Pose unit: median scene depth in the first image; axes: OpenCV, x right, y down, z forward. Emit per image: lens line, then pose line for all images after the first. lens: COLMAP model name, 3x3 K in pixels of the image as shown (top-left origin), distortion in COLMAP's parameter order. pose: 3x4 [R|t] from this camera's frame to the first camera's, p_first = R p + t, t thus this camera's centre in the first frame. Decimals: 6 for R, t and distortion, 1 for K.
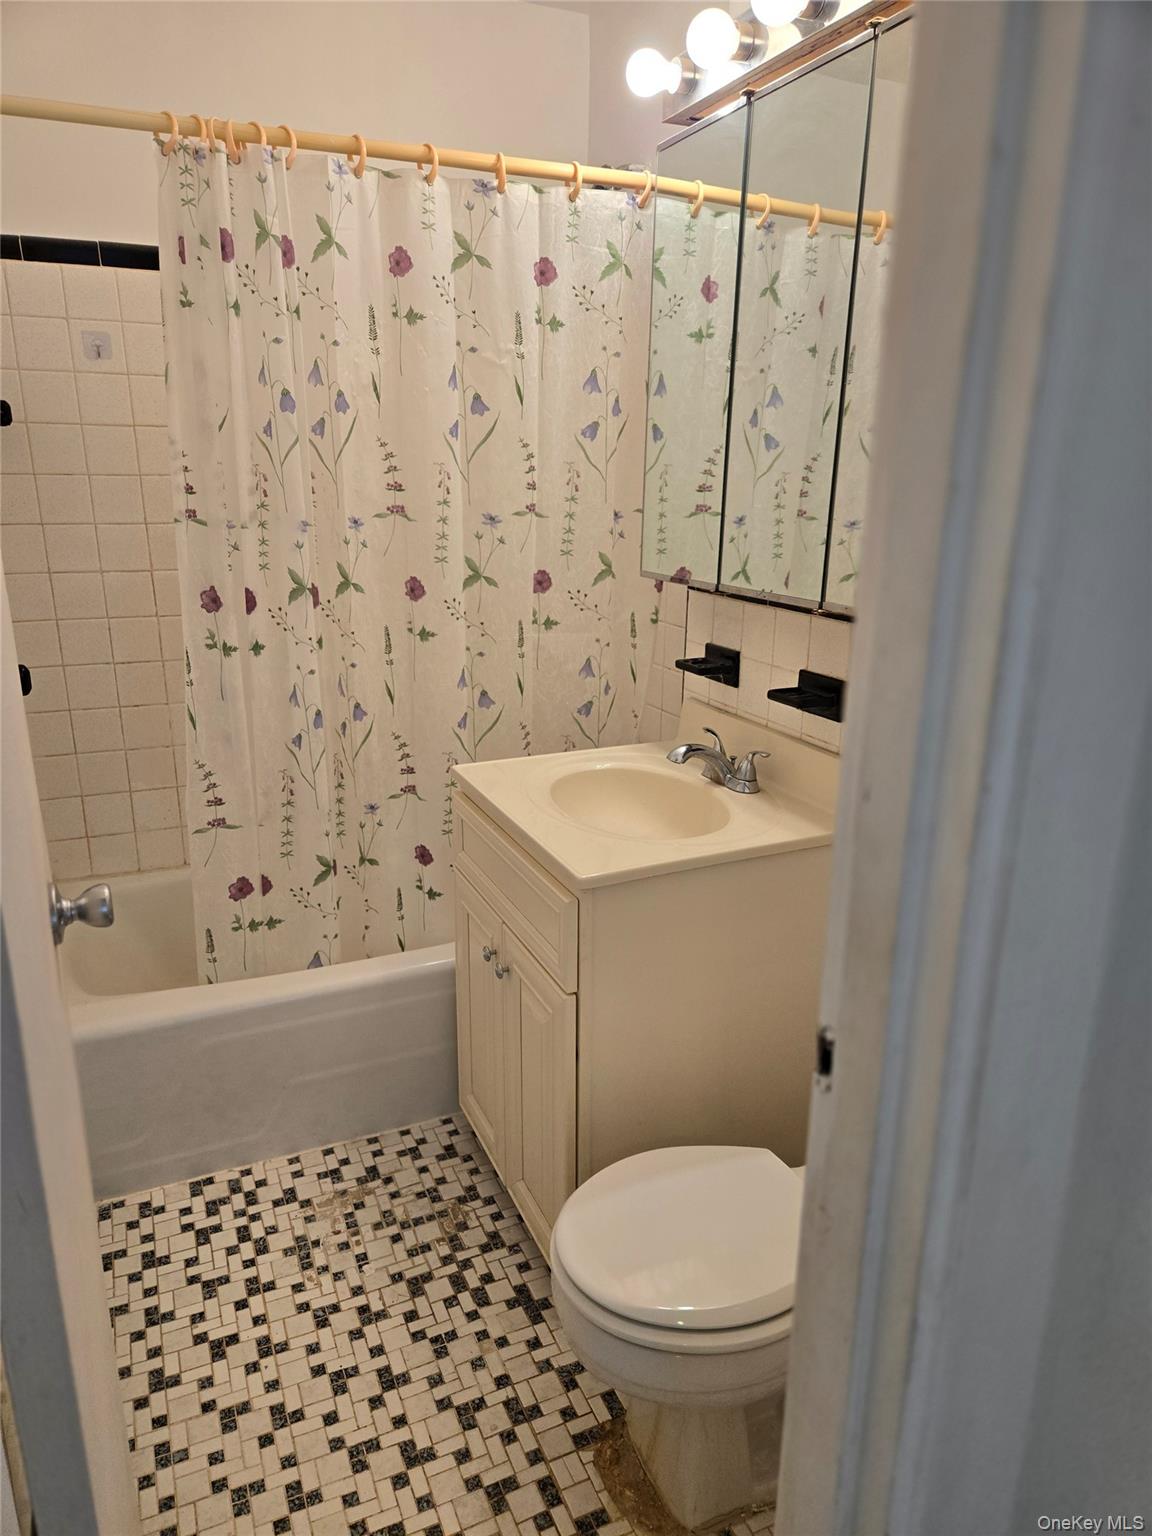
lens RADIAL K [[1028.2, 0, 570.4], [0, 1028.2, 770.1], [0, 0, 1]] dist [0.069072, -0.038286]
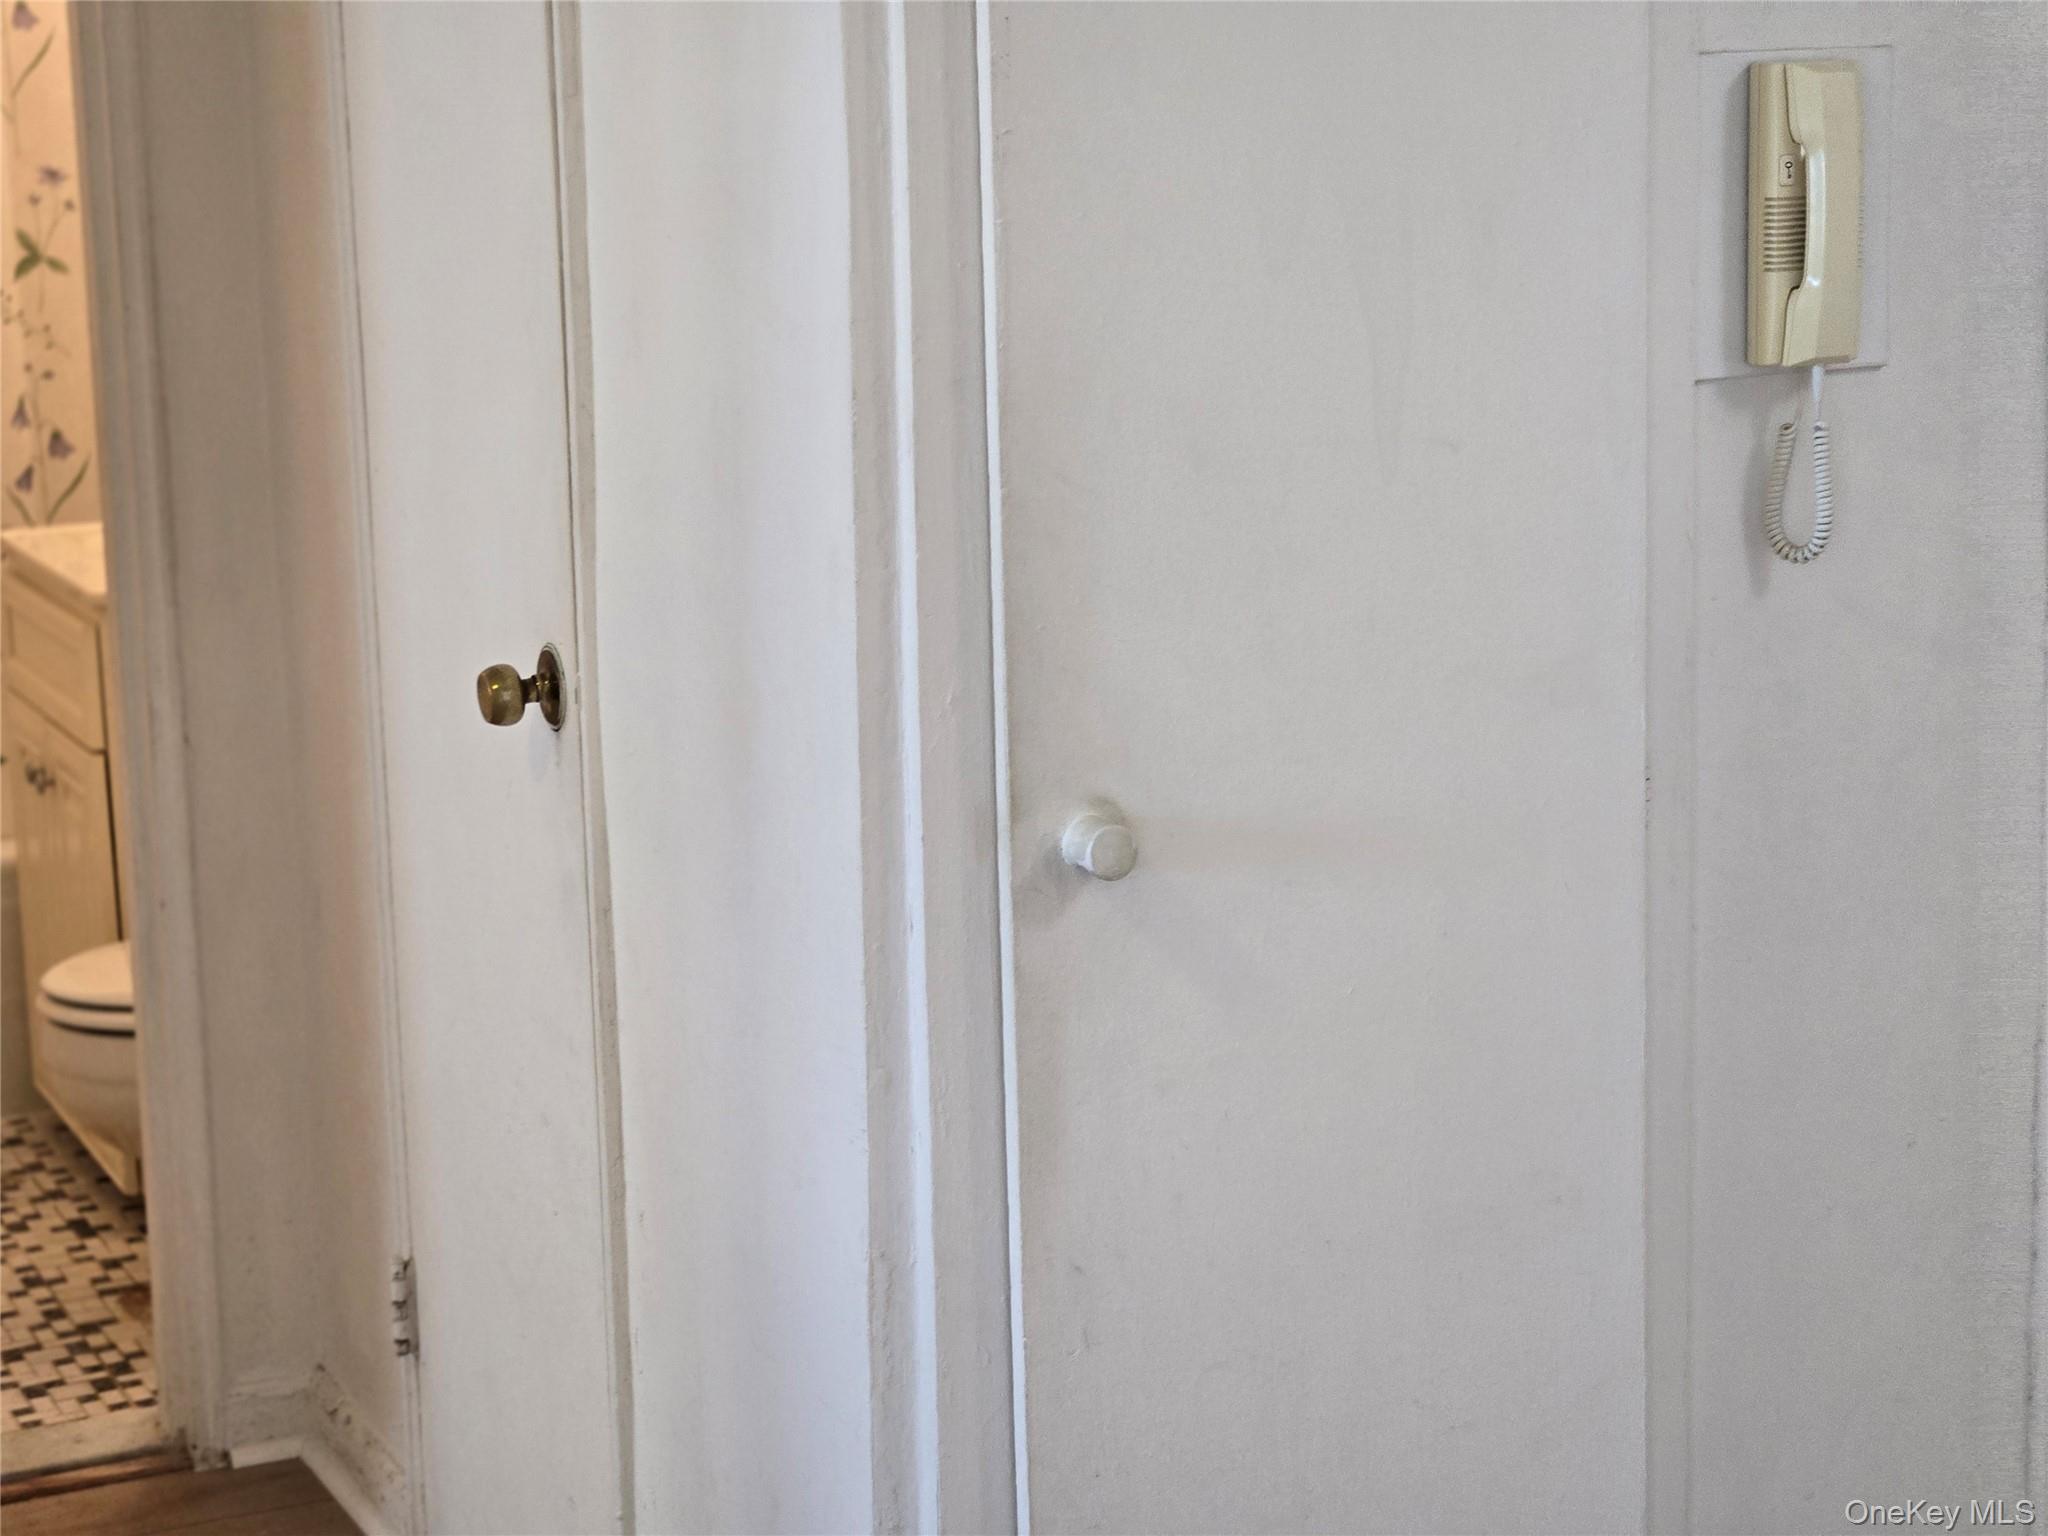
lens RADIAL K [[3962.3, 0, 1029.6], [0, 3962.3, 765.4], [0, 0, 1]] dist [0.004259, 0.000000]
pose [[0.999228, -0.039234, -0.001888, 0.557503], [0.038783, 0.993073, -0.110913, 0.458687], [0.006227, 0.110754, 0.993828, -1.550836]]
